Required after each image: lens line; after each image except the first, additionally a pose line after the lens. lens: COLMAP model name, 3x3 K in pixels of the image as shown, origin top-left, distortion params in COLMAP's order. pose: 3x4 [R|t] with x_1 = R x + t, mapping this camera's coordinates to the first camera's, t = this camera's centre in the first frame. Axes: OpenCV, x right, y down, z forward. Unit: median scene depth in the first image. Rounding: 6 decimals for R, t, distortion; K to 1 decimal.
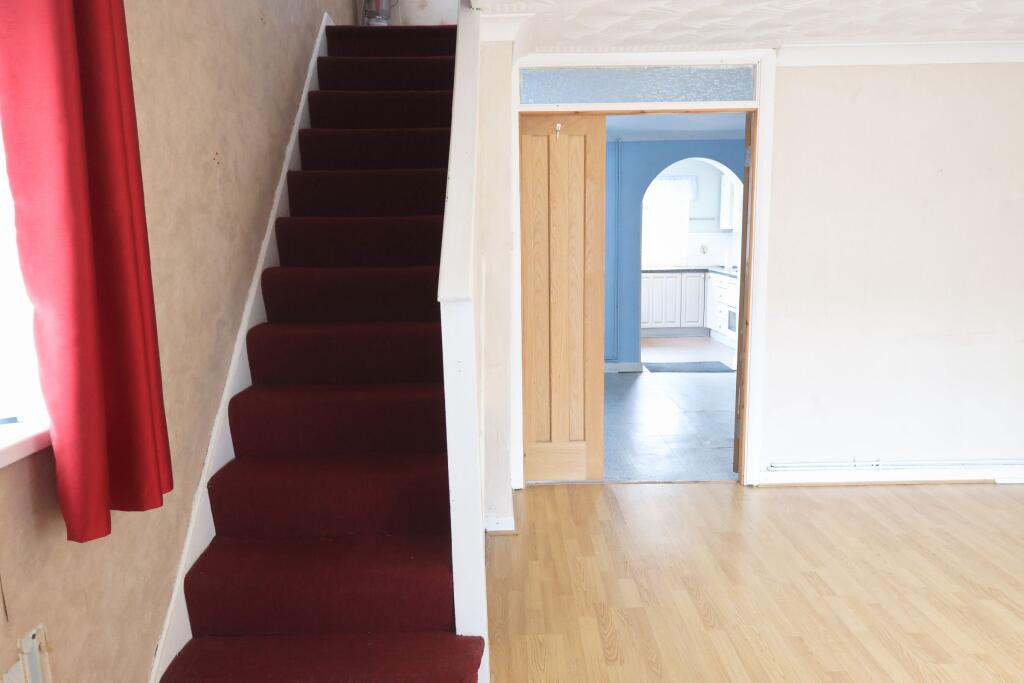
lens RADIAL K [[721.2, 0, 513.7], [0, 721.2, 339.8], [0, 0, 1]] dist [0.017364, -0.004695]
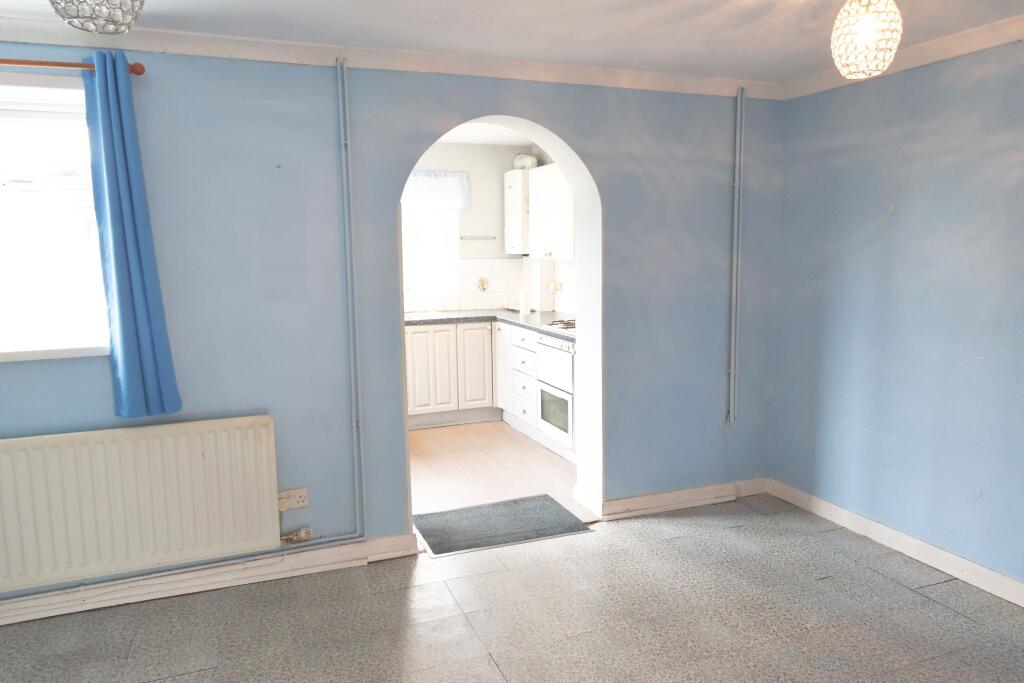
lens RADIAL K [[721.2, 0, 508.1], [0, 721.2, 347.8], [0, 0, 1]] dist [0.017364, -0.004695]
pose [[0.935505, -0.042358, 0.350765, 0.126236], [0.052663, 0.998414, -0.019889, -0.128544], [-0.349366, 0.037079, 0.936252, 0.911485]]
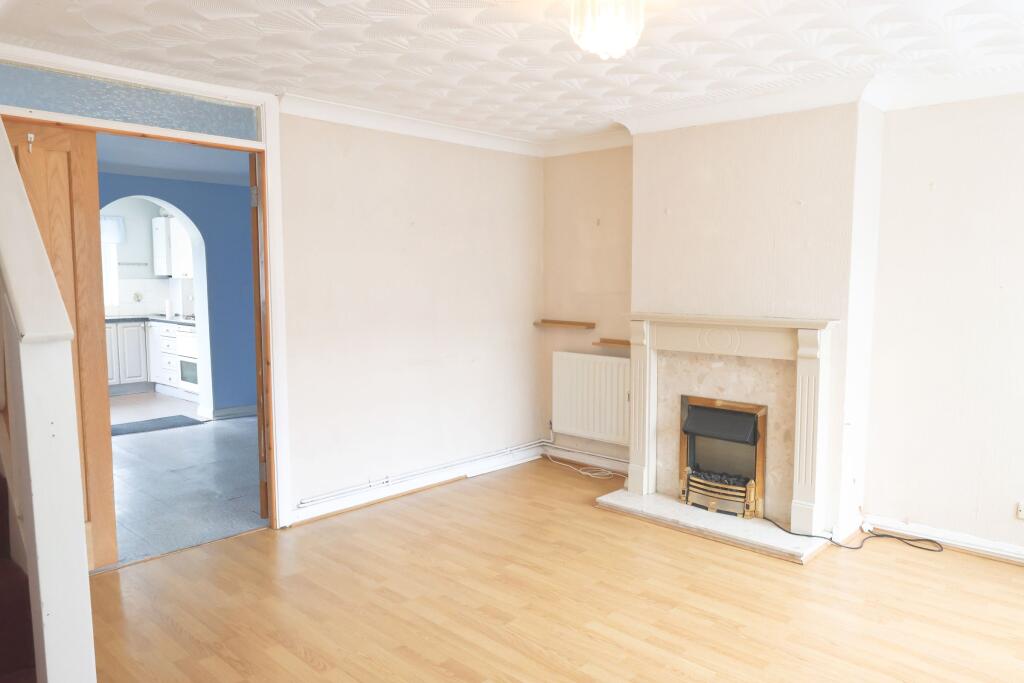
lens RADIAL K [[721.2, 0, 512.7], [0, 721.2, 338.4], [0, 0, 1]] dist [0.017364, -0.004695]
pose [[0.698663, -0.049534, 0.713734, -0.146670], [0.102171, 0.994283, -0.031009, 0.008359], [-0.708118, 0.094588, 0.699730, 0.067789]]
